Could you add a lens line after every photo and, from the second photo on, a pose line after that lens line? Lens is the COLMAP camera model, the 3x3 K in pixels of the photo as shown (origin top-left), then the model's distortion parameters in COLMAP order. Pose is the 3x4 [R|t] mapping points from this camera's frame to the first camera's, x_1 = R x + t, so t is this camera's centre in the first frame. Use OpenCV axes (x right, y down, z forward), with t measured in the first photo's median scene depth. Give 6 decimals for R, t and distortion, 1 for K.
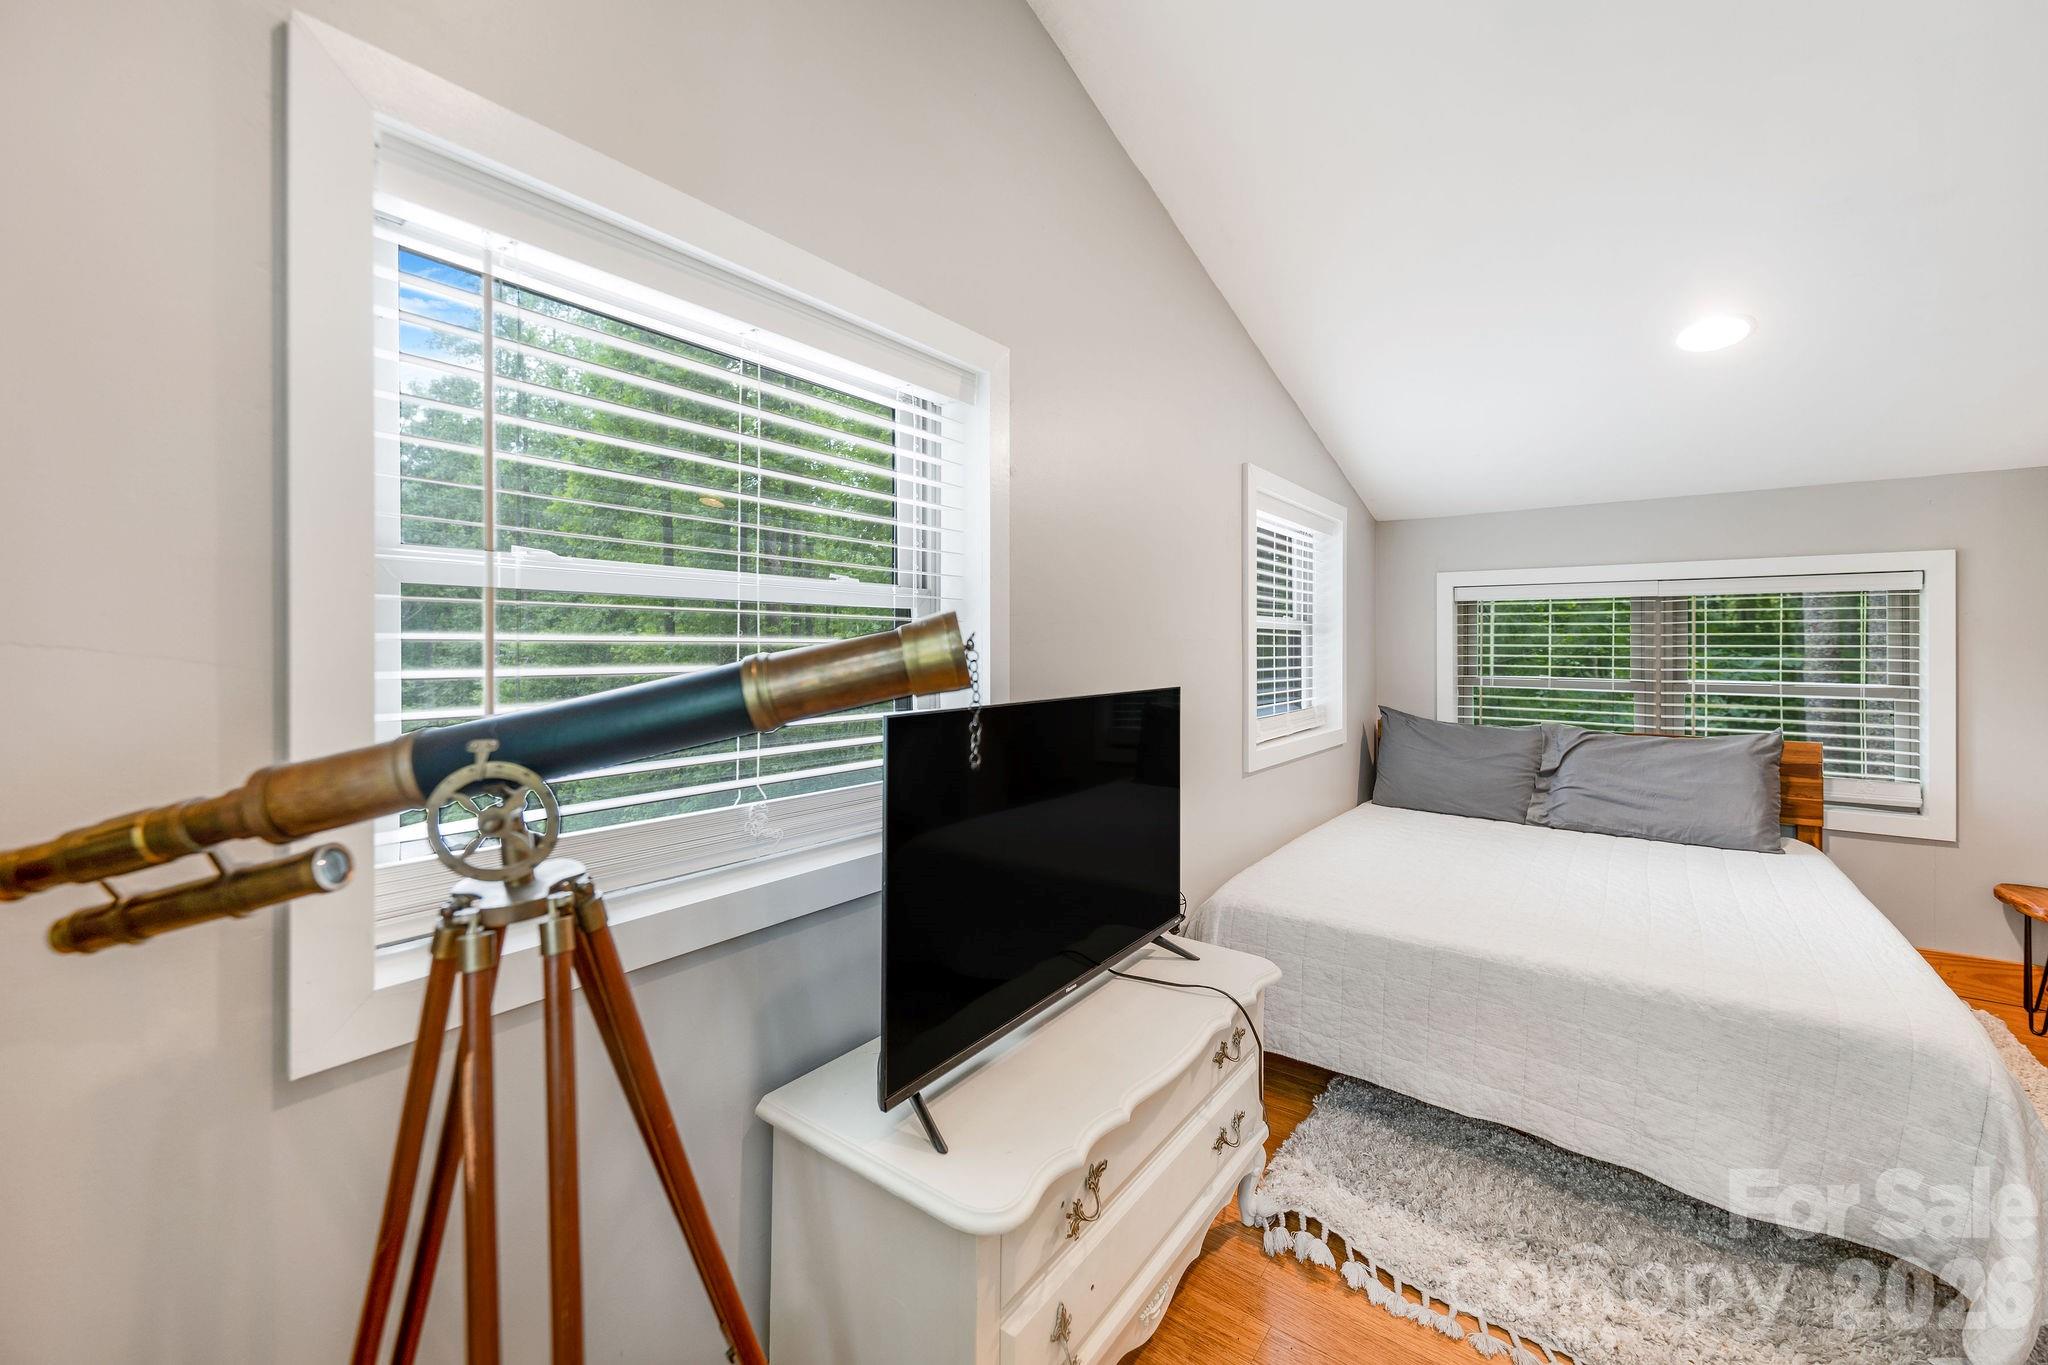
lens RADIAL K [[824.8, 0, 1025.2], [0, 824.8, 644.5], [0, 0, 1]] dist [0.018035, -0.007687]
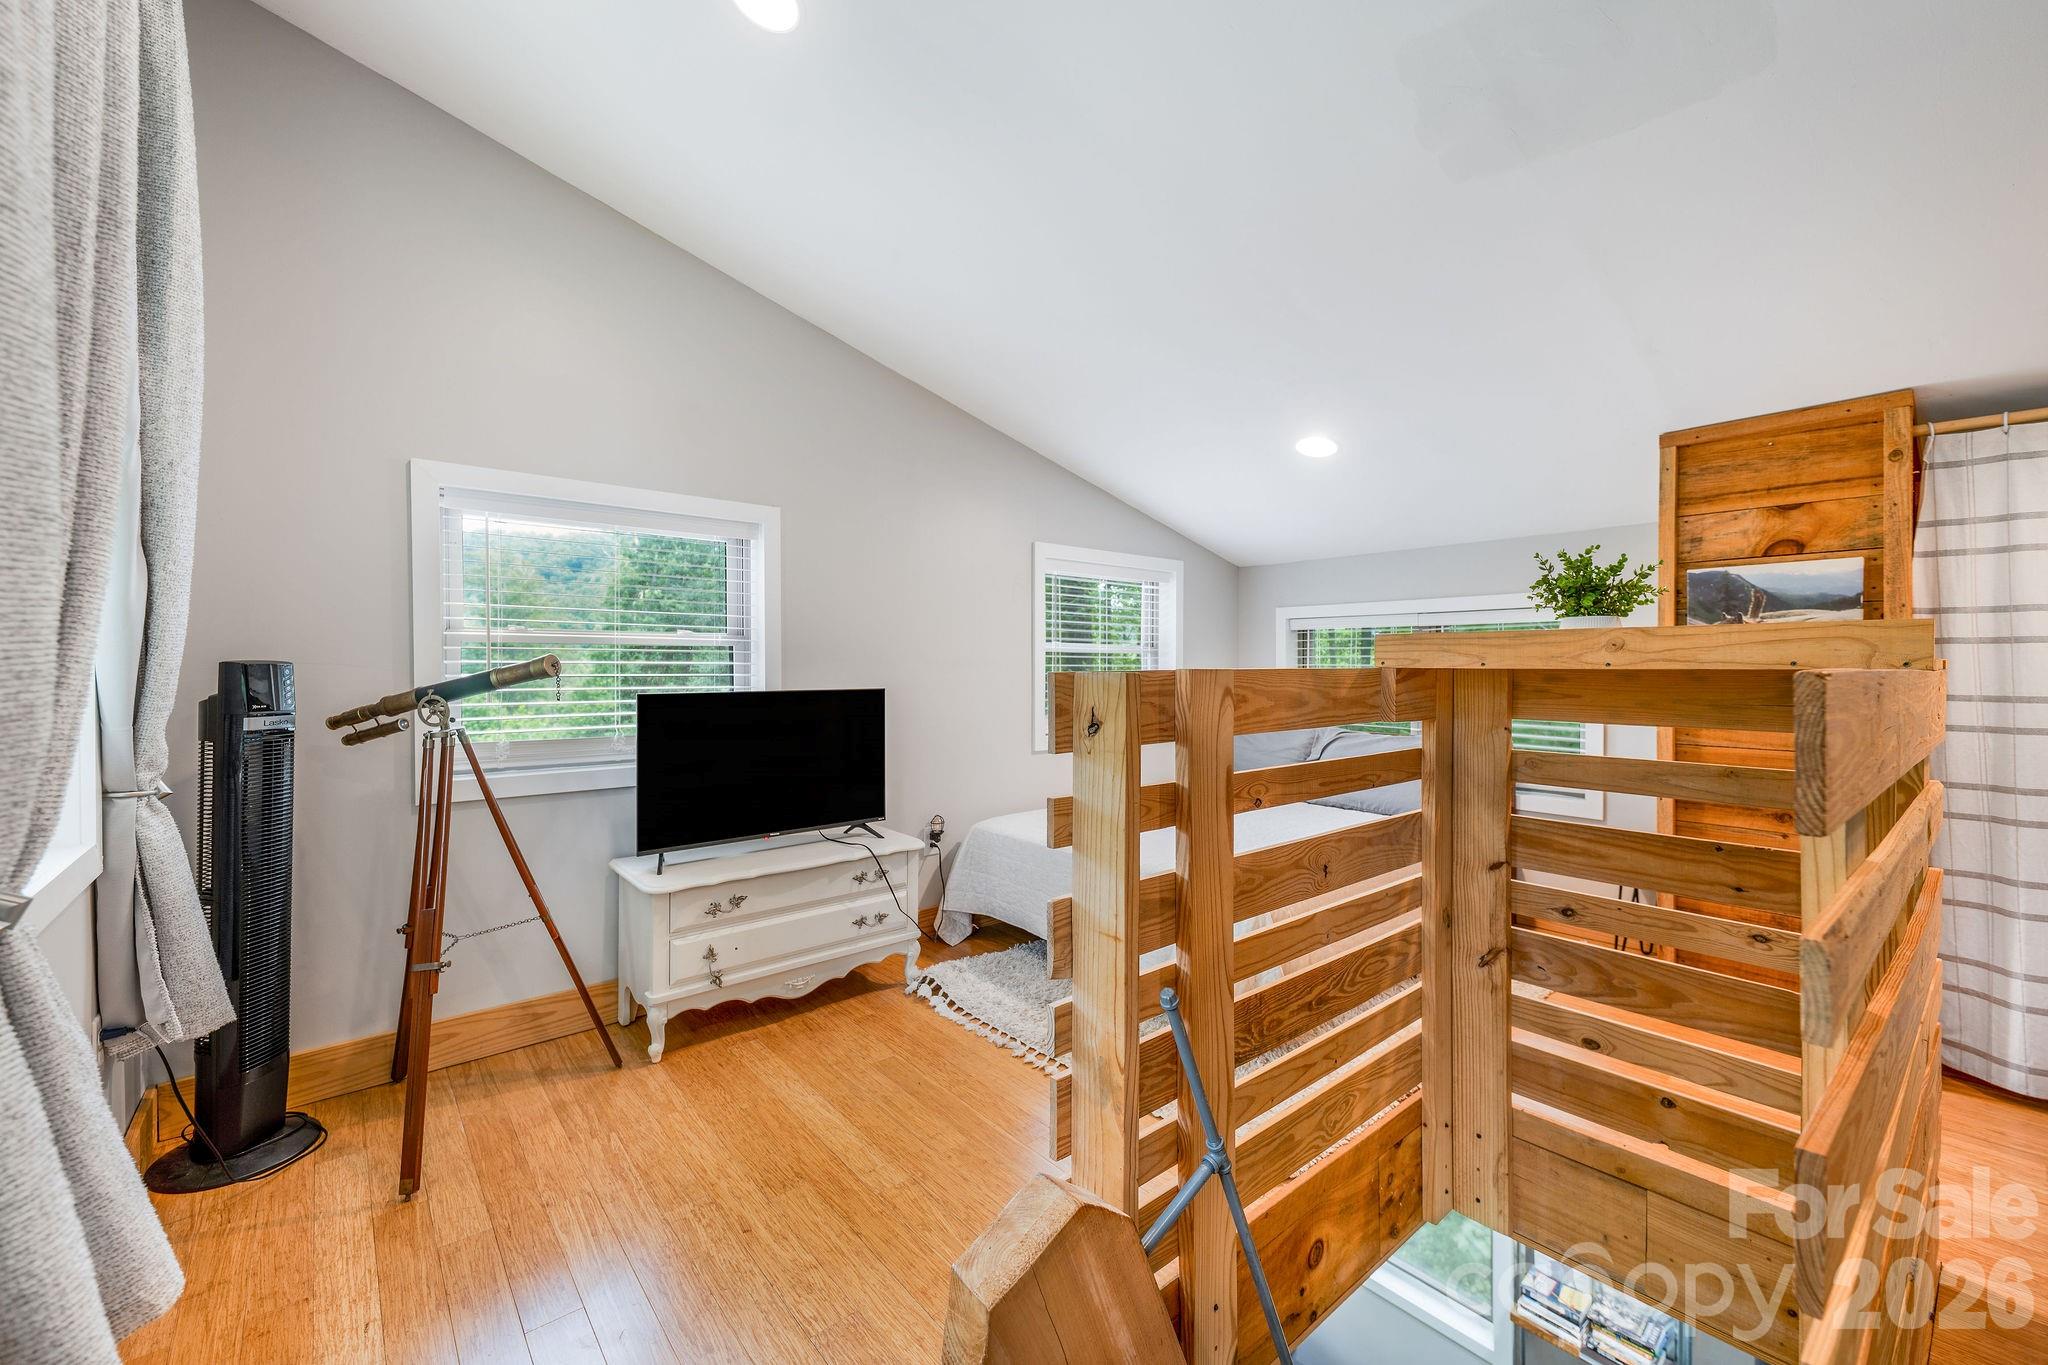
lens RADIAL K [[824.8, 0, 1038.4], [0, 824.8, 688.3], [0, 0, 1]] dist [0.018035, -0.007687]
pose [[0.974339, 0.006133, -0.225001, 0.802986], [0.000545, 0.999562, 0.029605, 0.000602], [0.225084, -0.028968, 0.973909, -0.571662]]
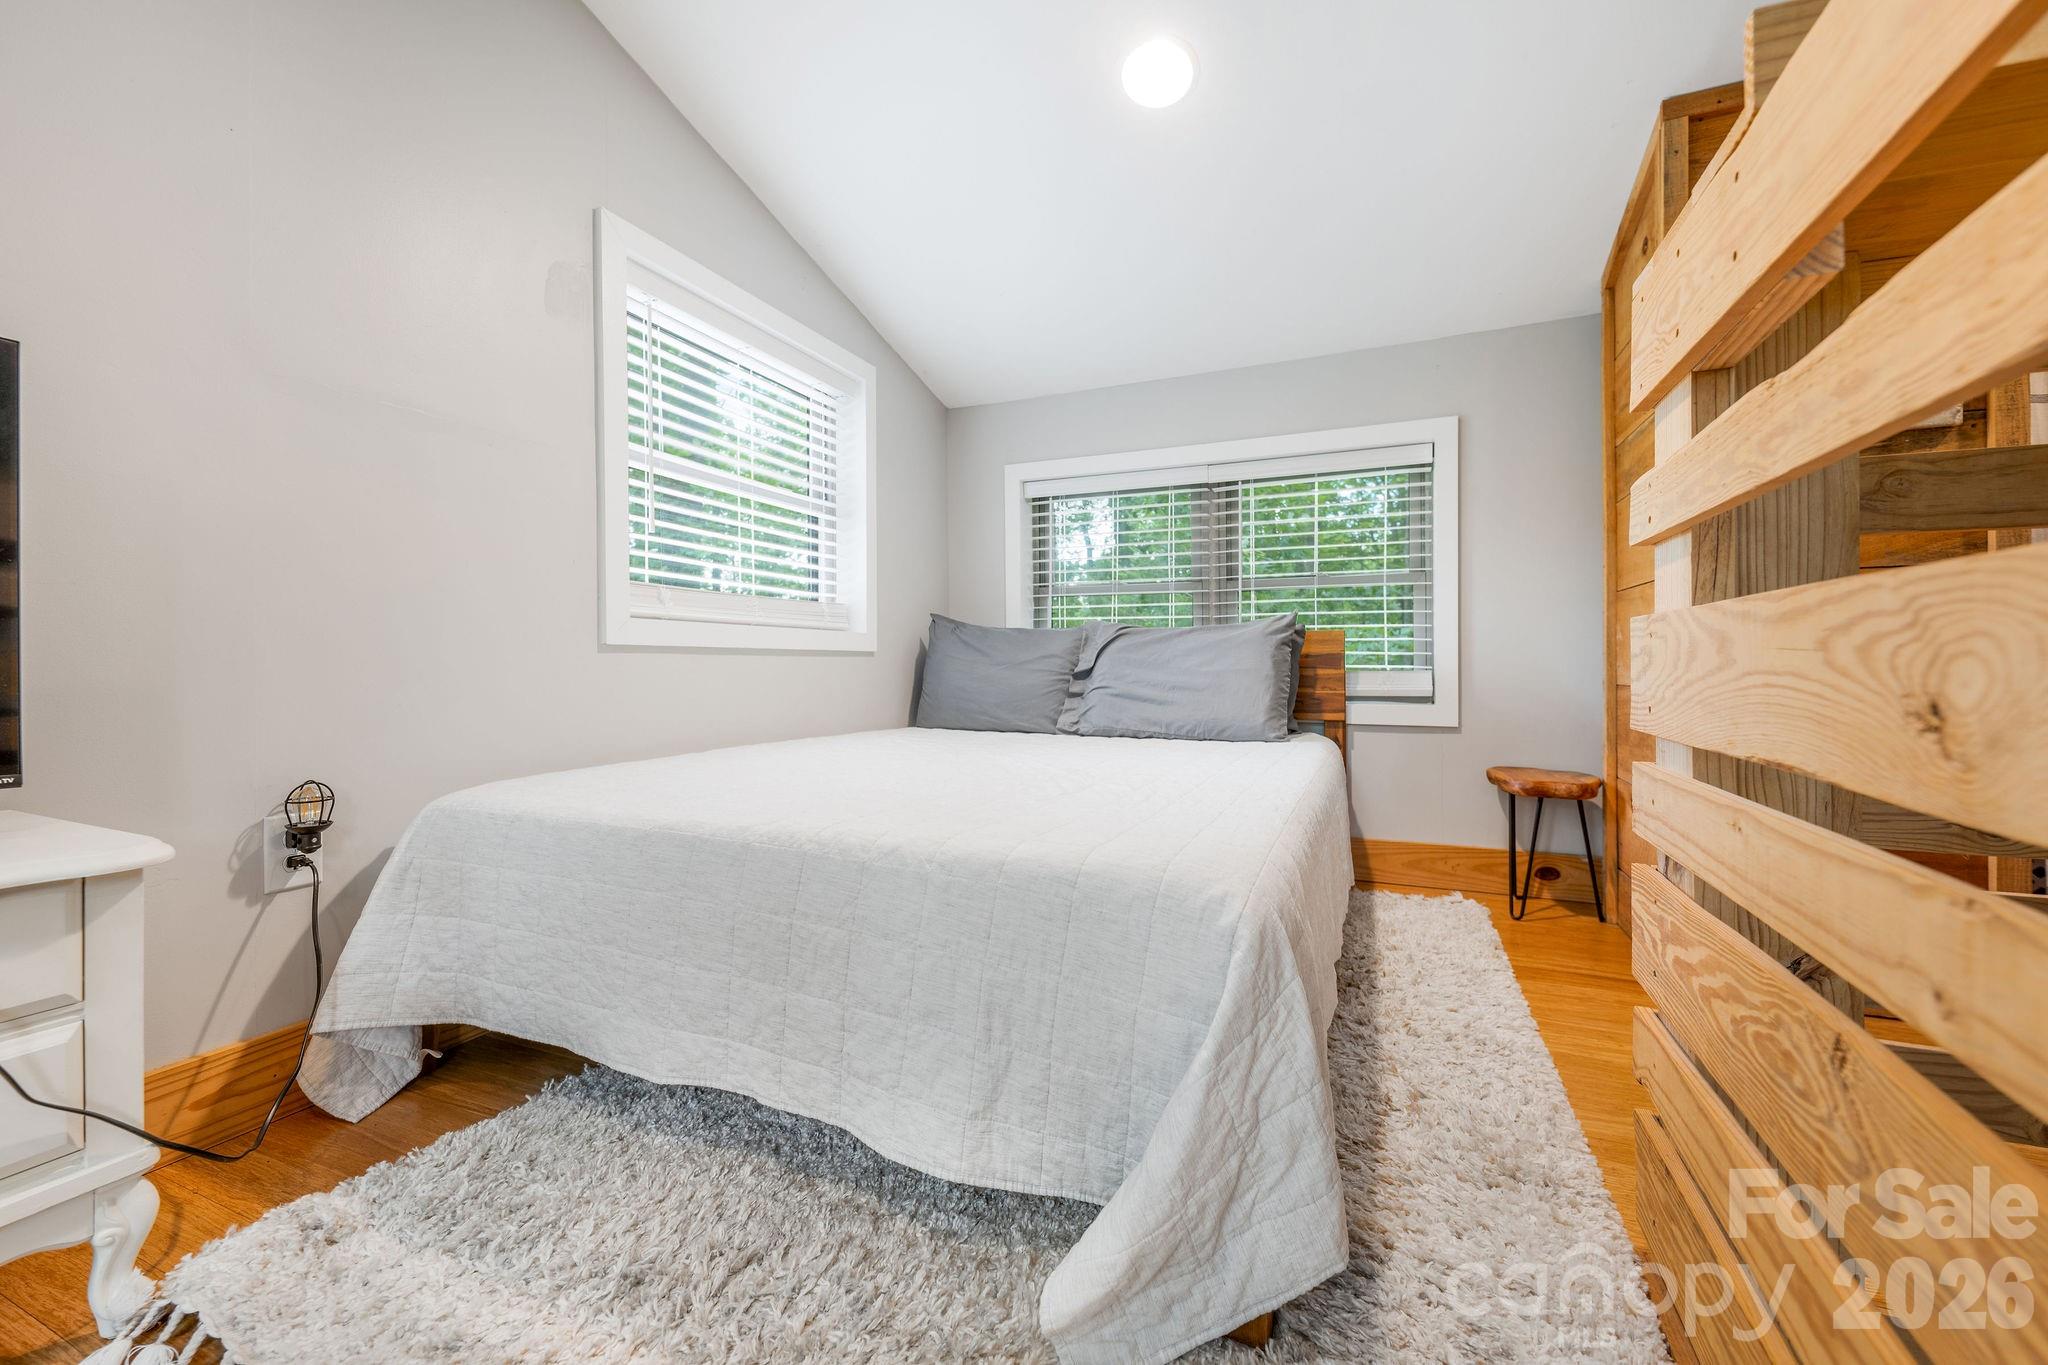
lens RADIAL K [[824.8, 0, 1029.4], [0, 824.8, 653.7], [0, 0, 1]] dist [0.018035, -0.007687]
pose [[0.973409, -0.001475, 0.229071, 0.612518], [0.003872, 0.999942, -0.010011, 0.228429], [-0.229043, 0.010632, 0.973358, 0.290501]]
